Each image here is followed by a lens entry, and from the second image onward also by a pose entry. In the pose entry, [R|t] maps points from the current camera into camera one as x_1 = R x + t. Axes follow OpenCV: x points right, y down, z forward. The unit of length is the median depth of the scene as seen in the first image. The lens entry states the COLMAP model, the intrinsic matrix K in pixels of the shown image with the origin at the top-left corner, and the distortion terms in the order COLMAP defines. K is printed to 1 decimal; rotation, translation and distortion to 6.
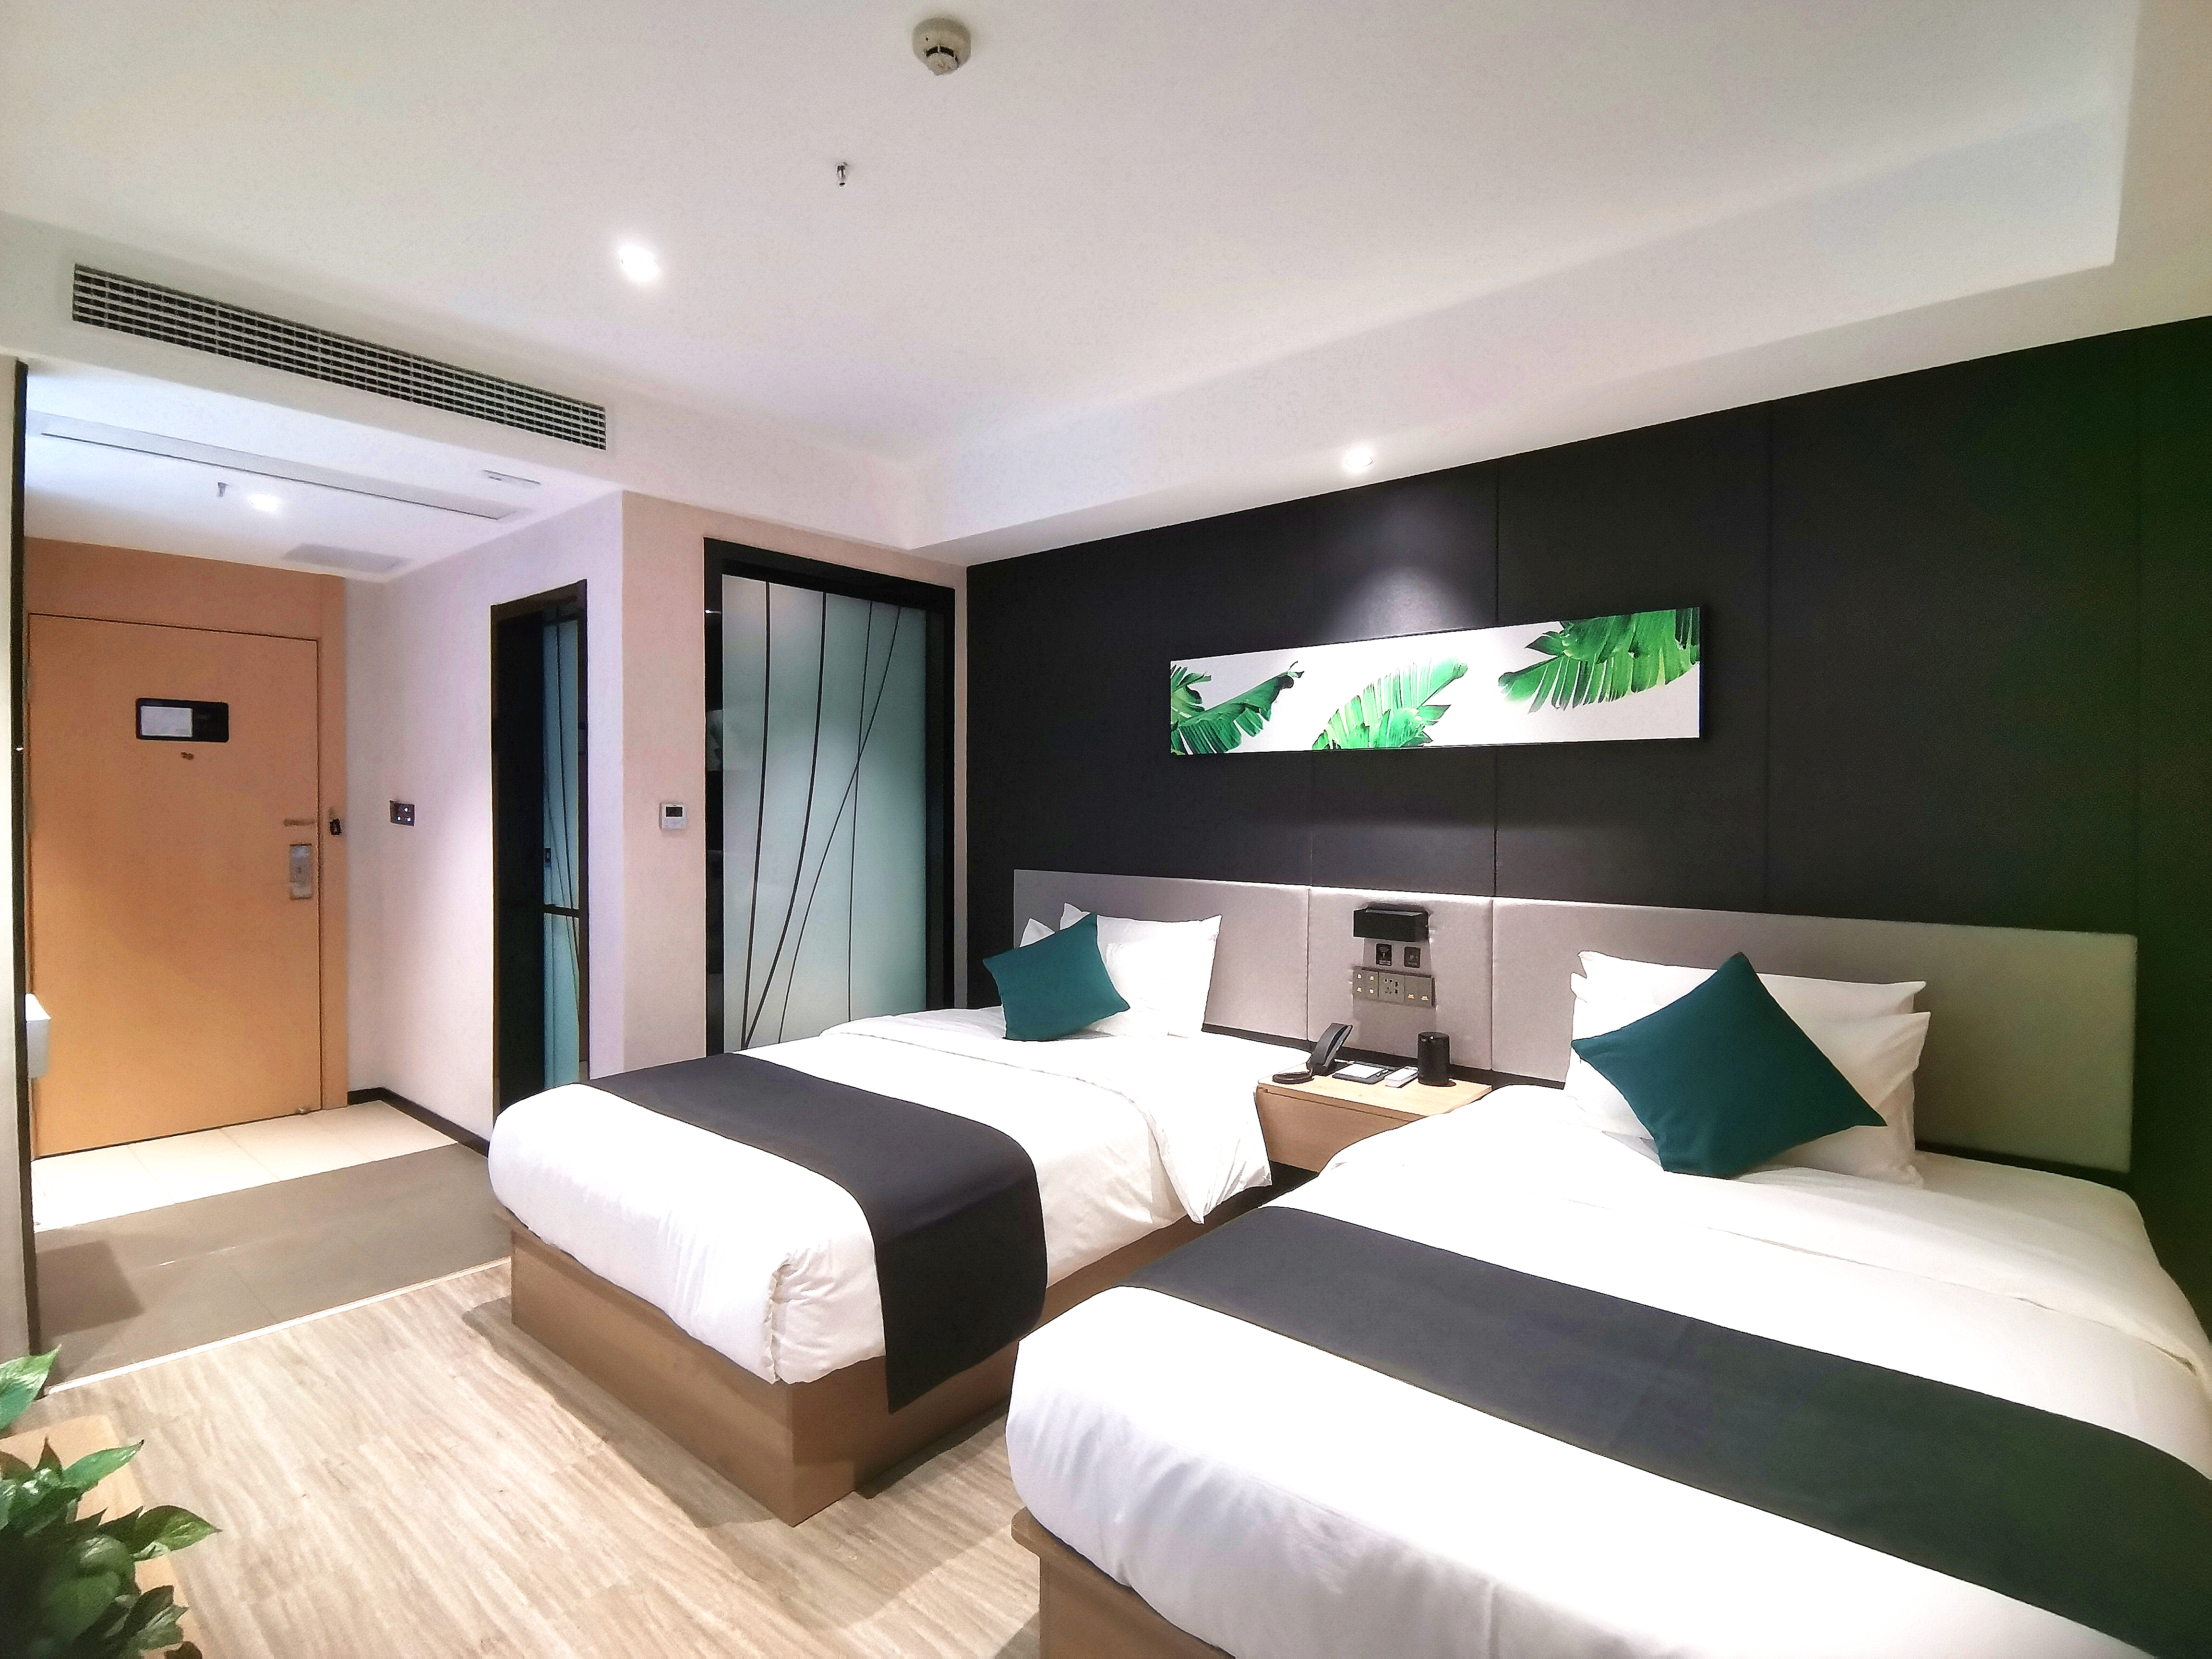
lens RADIAL K [[1060.9, 0, 1095.5], [0, 1060.9, 830.9], [0, 0, 1]] dist [-0.002153, -0.009936]
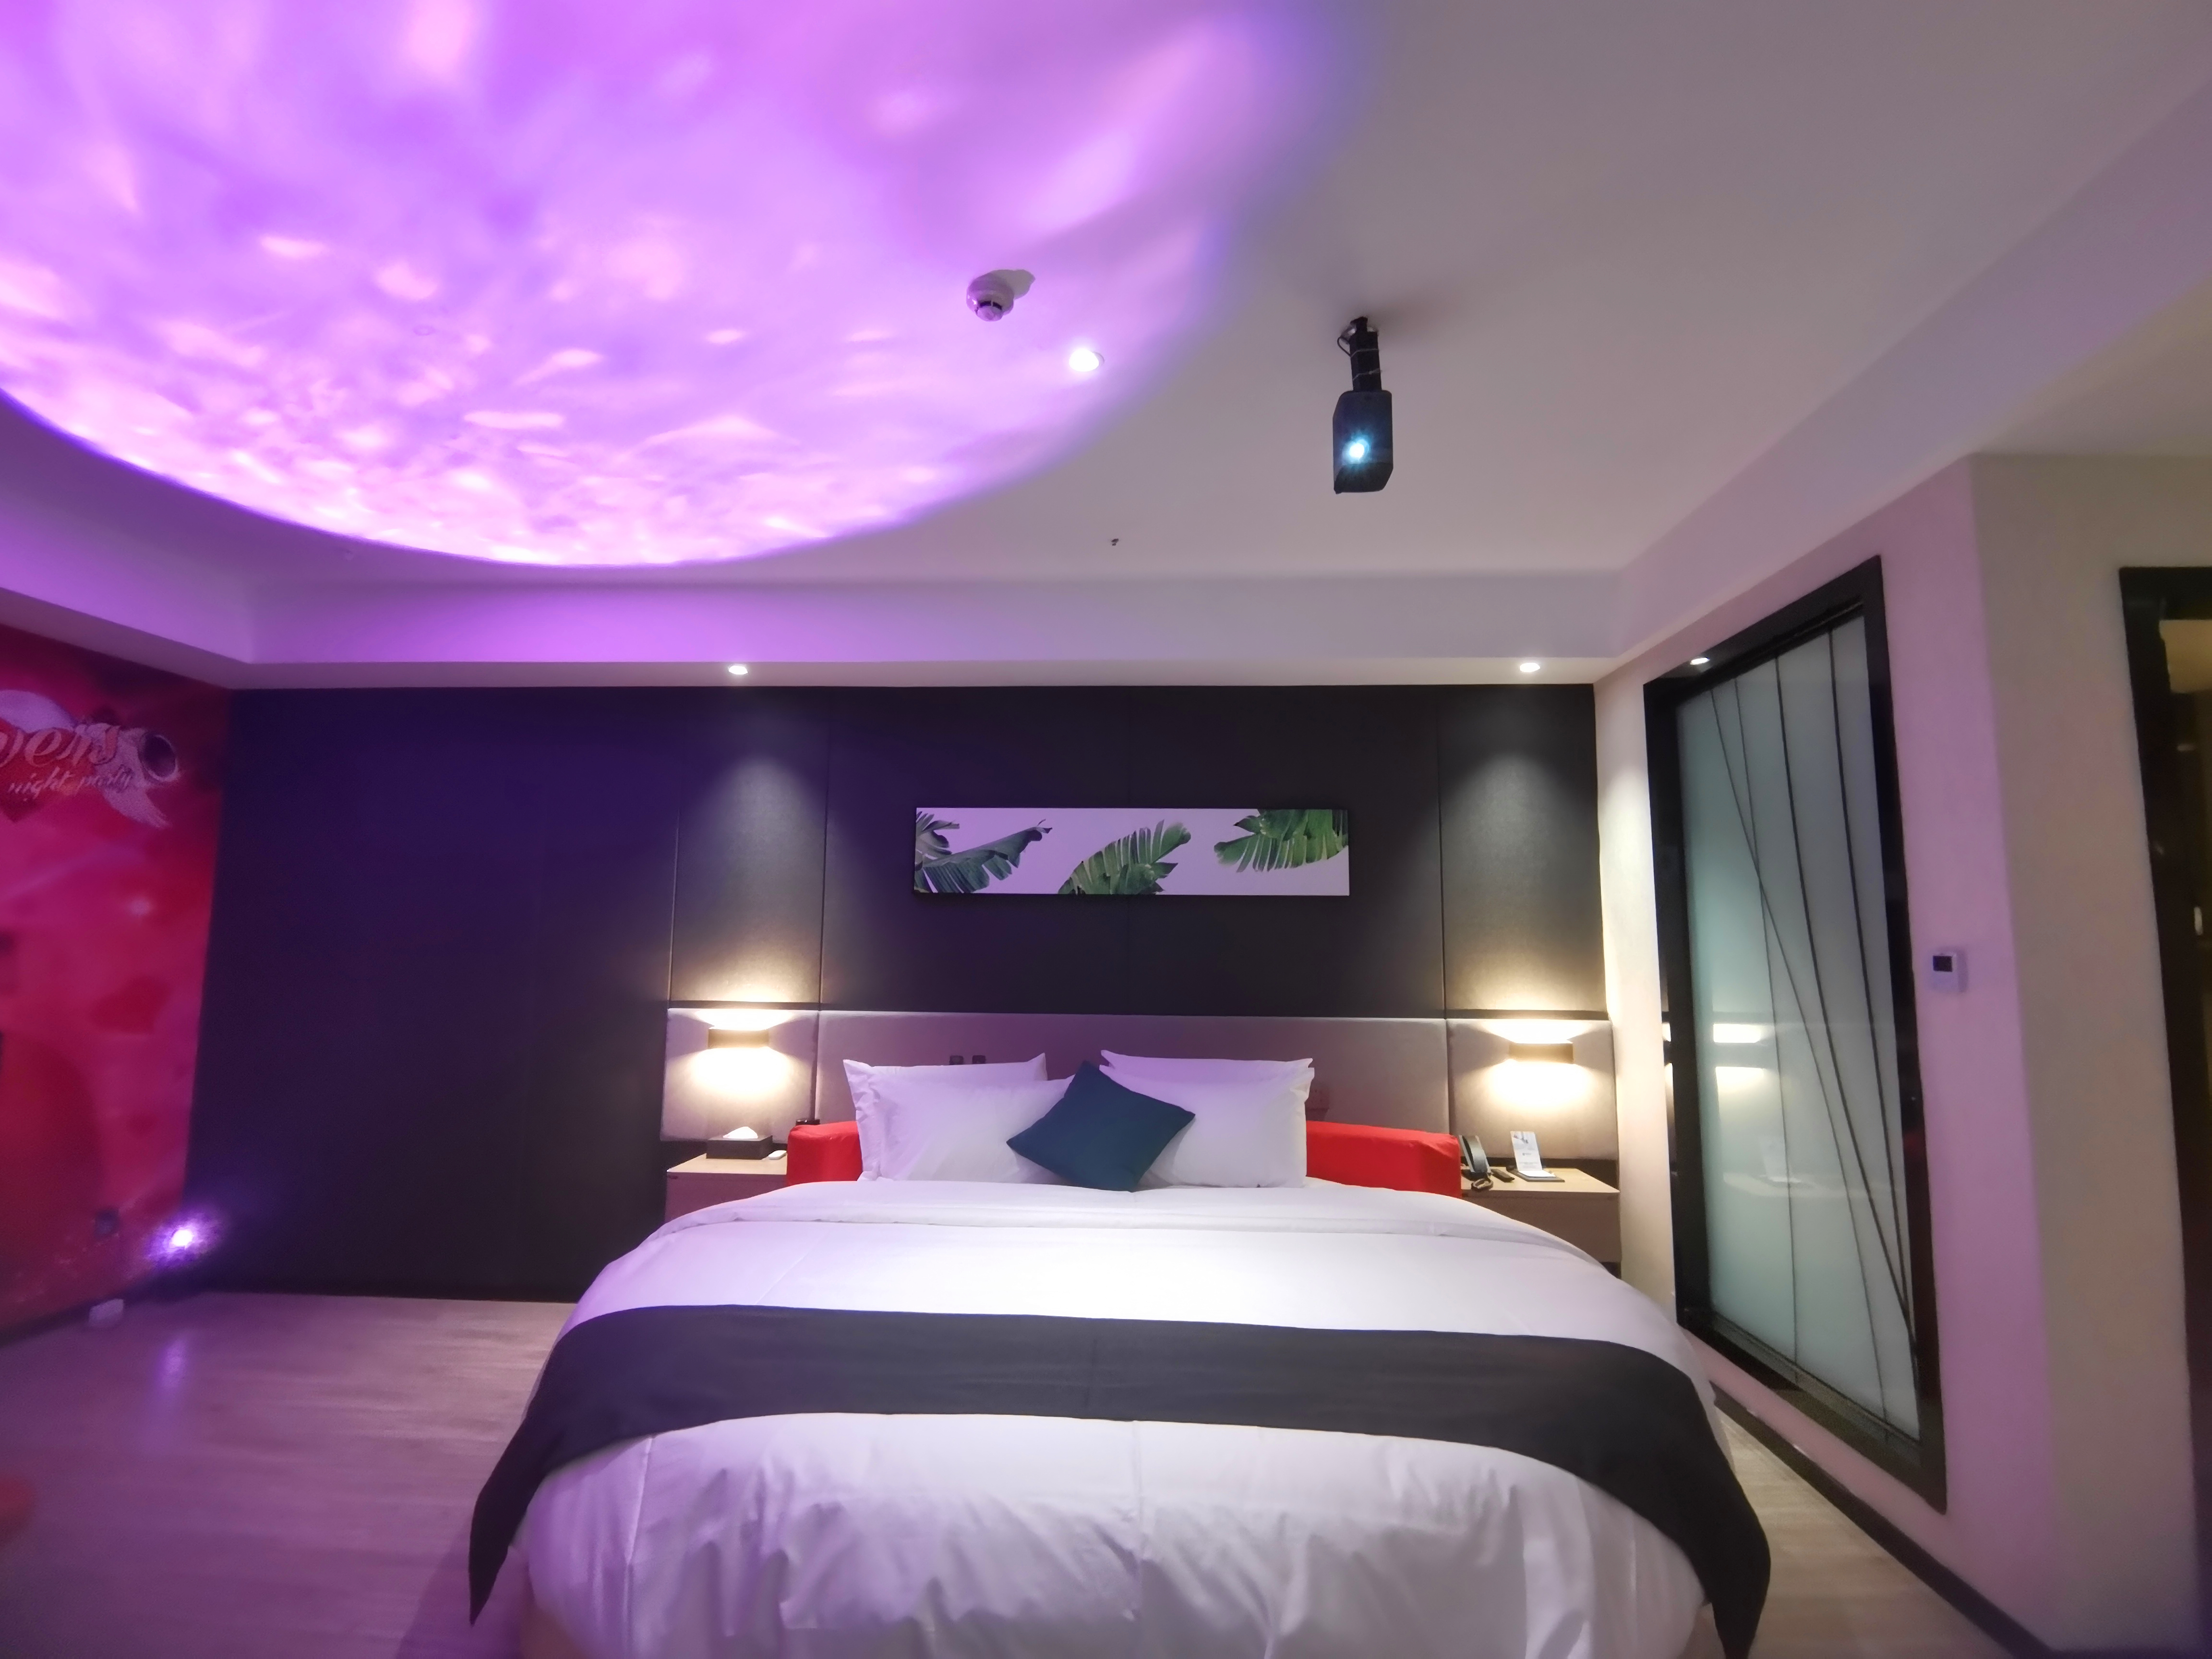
lens RADIAL K [[1060.9, 0, 1103.8], [0, 1060.9, 834.0], [0, 0, 1]] dist [-0.002153, -0.009936]
pose [[0.794722, 0.067068, 0.603257, -0.507723], [0.008031, 0.992628, -0.120938, 0.002144], [-0.606921, 0.100957, 0.788324, 0.021539]]
